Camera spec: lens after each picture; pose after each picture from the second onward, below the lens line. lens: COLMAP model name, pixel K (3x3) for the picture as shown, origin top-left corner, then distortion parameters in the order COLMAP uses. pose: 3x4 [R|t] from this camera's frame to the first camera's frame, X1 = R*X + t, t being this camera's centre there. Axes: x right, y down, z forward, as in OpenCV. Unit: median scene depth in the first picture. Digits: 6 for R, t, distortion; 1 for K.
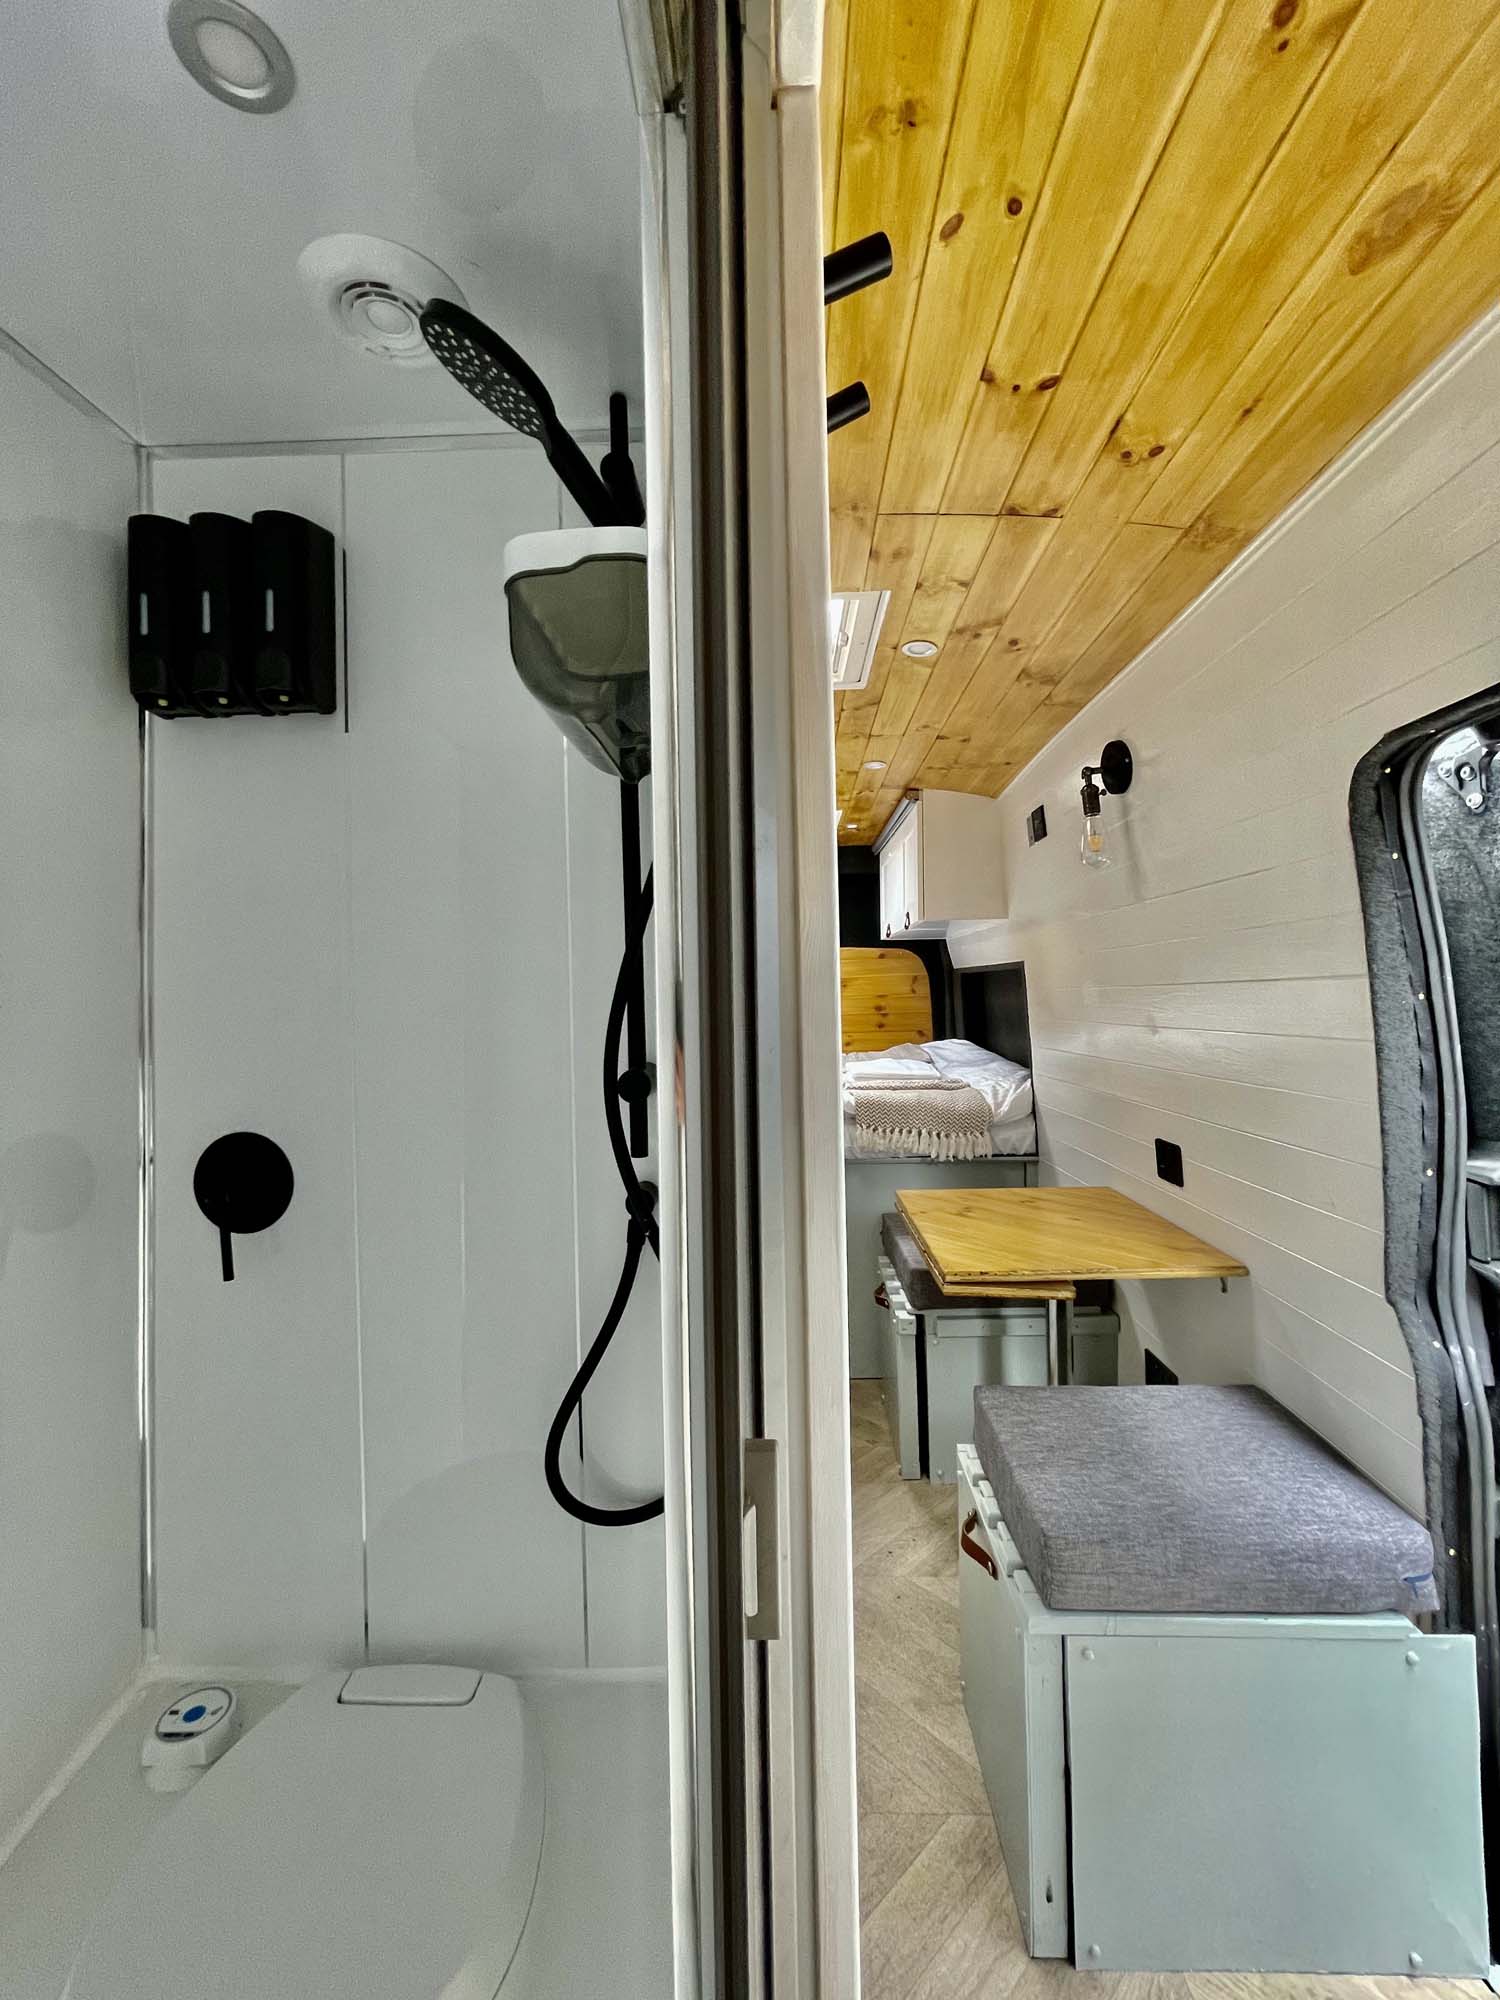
lens RADIAL K [[803.1, 0, 753.9], [0, 803.1, 990.3], [0, 0, 1]] dist [-0.002725, 0.000186]
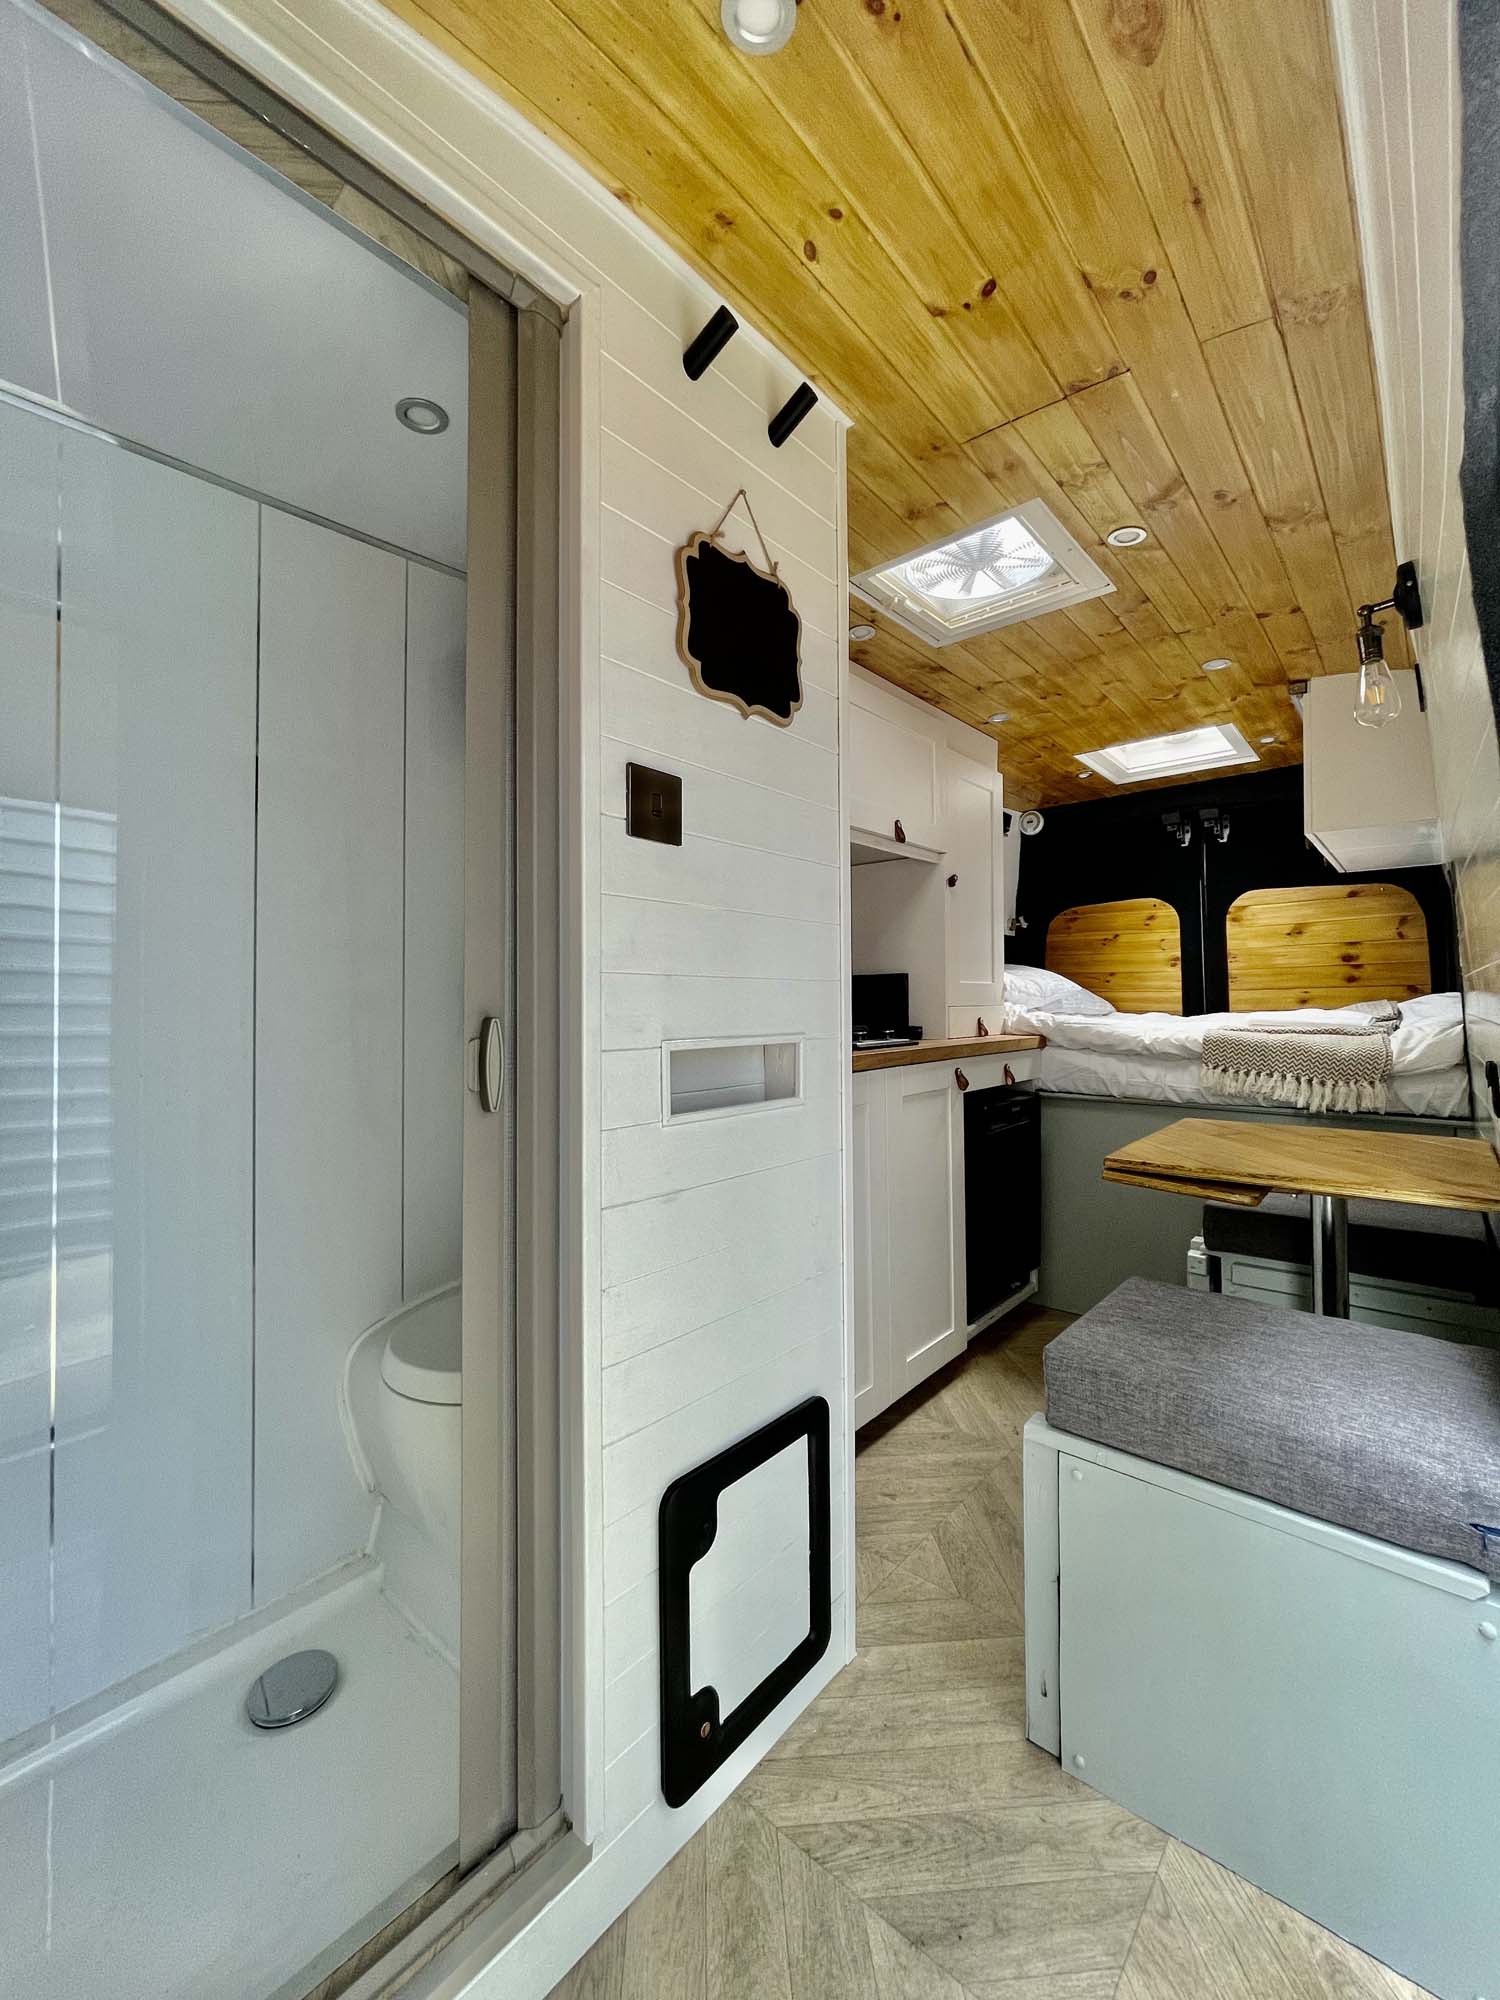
lens RADIAL K [[803.1, 0, 758.3], [0, 803.1, 990.0], [0, 0, 1]] dist [-0.002725, 0.000186]
pose [[0.778673, 0.004116, -0.627417, 0.633943], [-0.002183, 0.999990, 0.003852, 0.167676], [0.627427, -0.001630, 0.778674, -0.057080]]
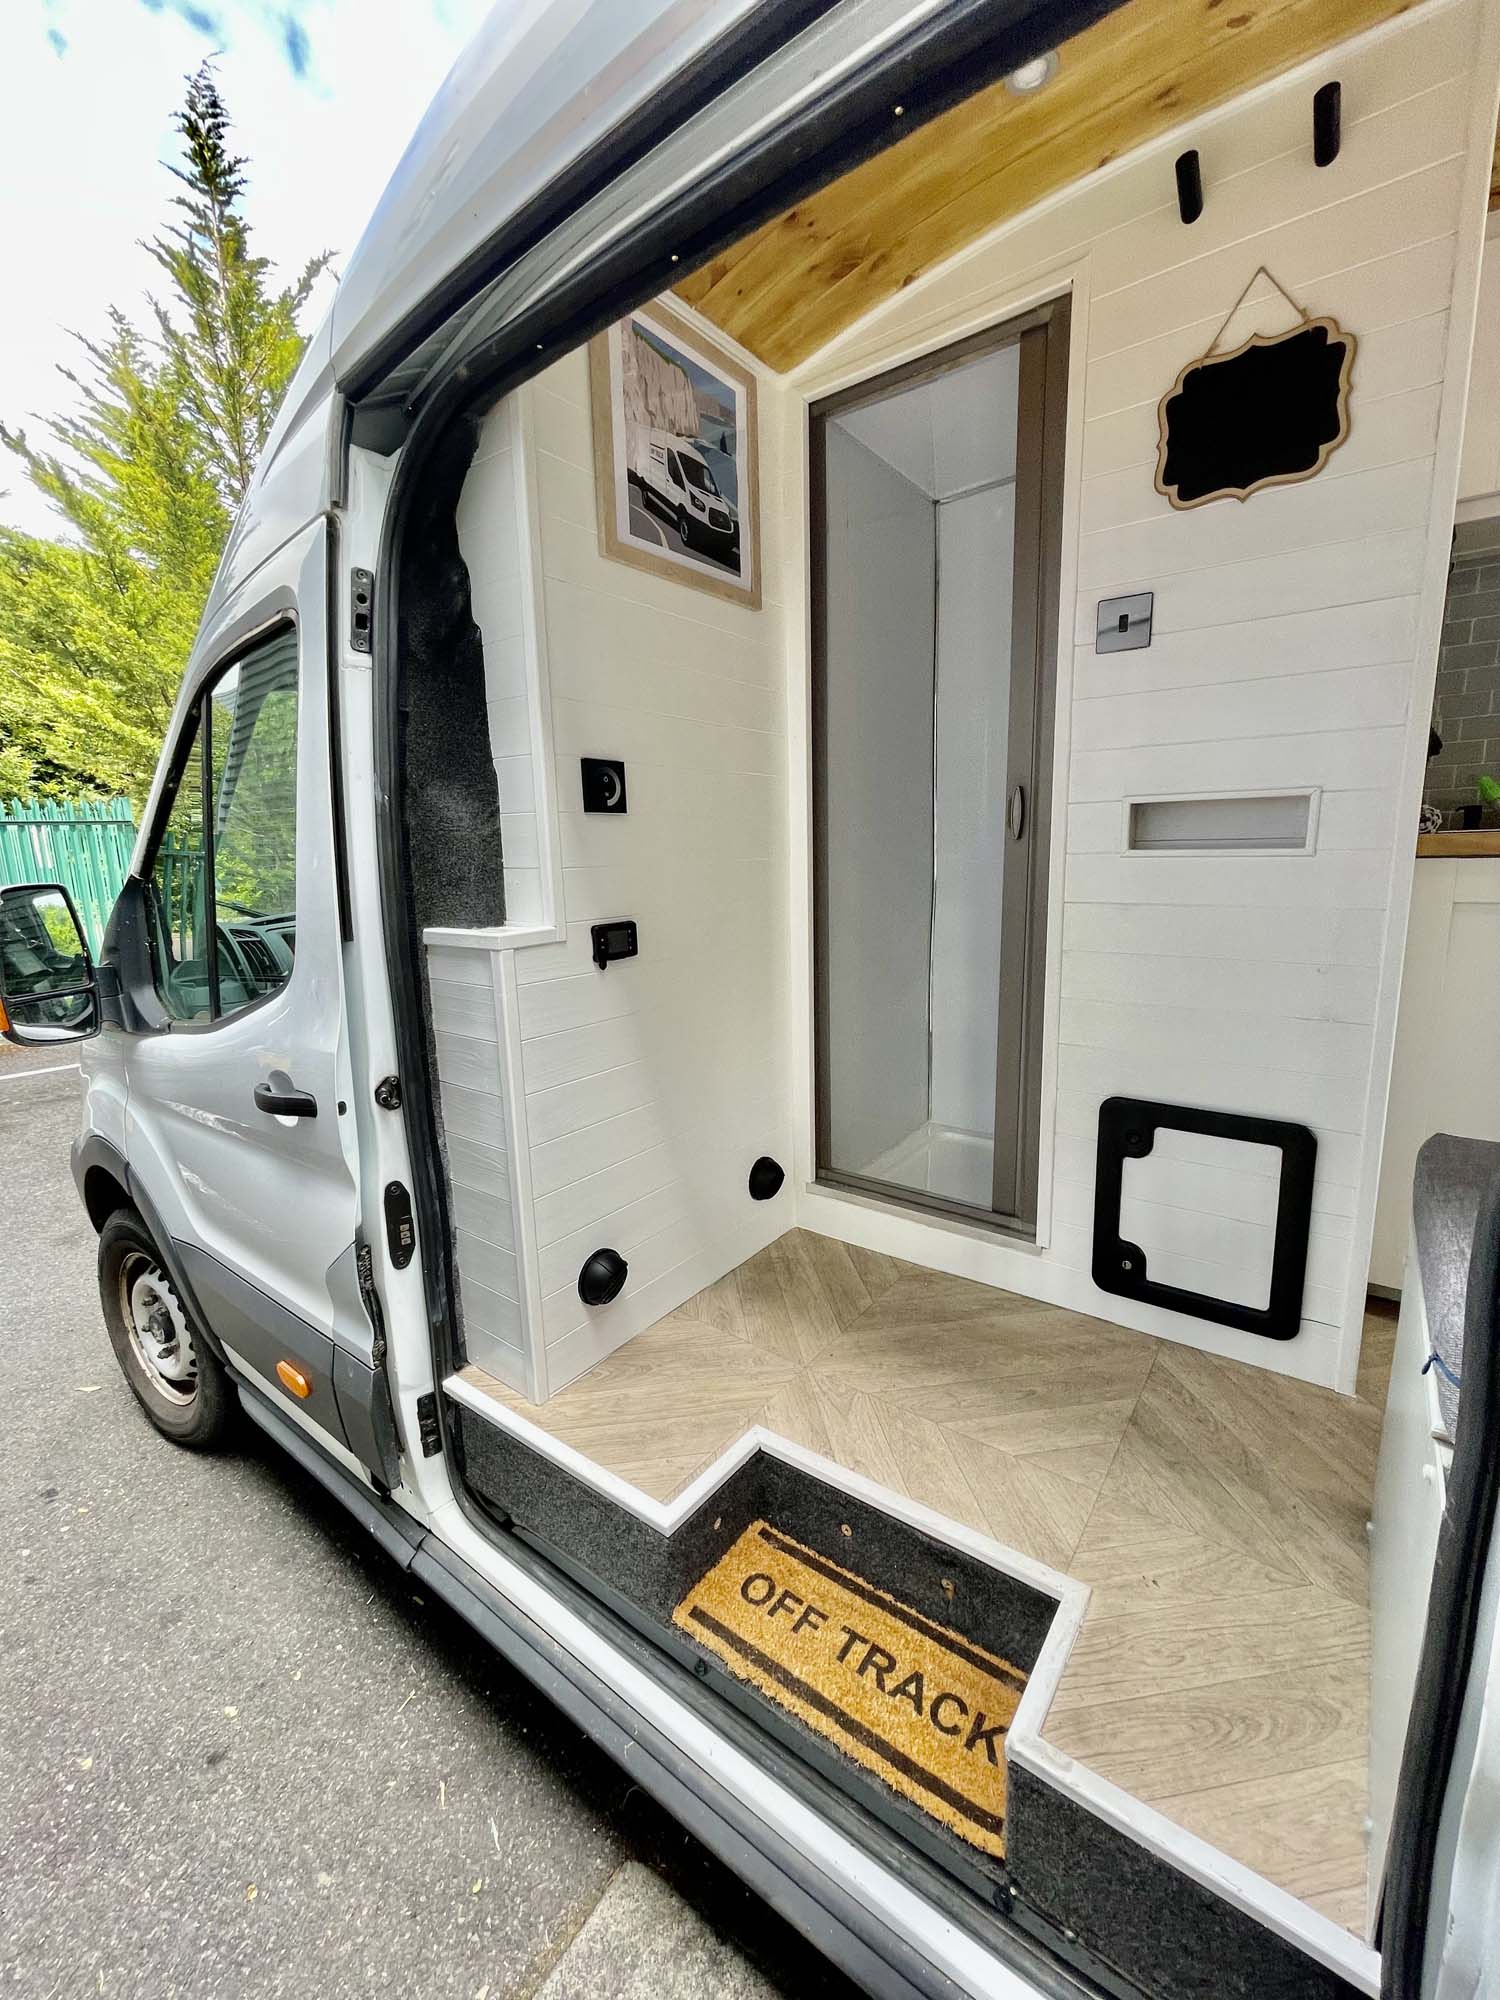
lens RADIAL K [[803.1, 0, 753.1], [0, 803.1, 995.9], [0, 0, 1]] dist [-0.002725, 0.000186]
pose [[-0.577072, 0.171058, -0.798578, 1.415602], [0.038831, 0.982460, 0.182386, 0.285353], [0.815770, 0.074240, -0.573592, 0.854230]]
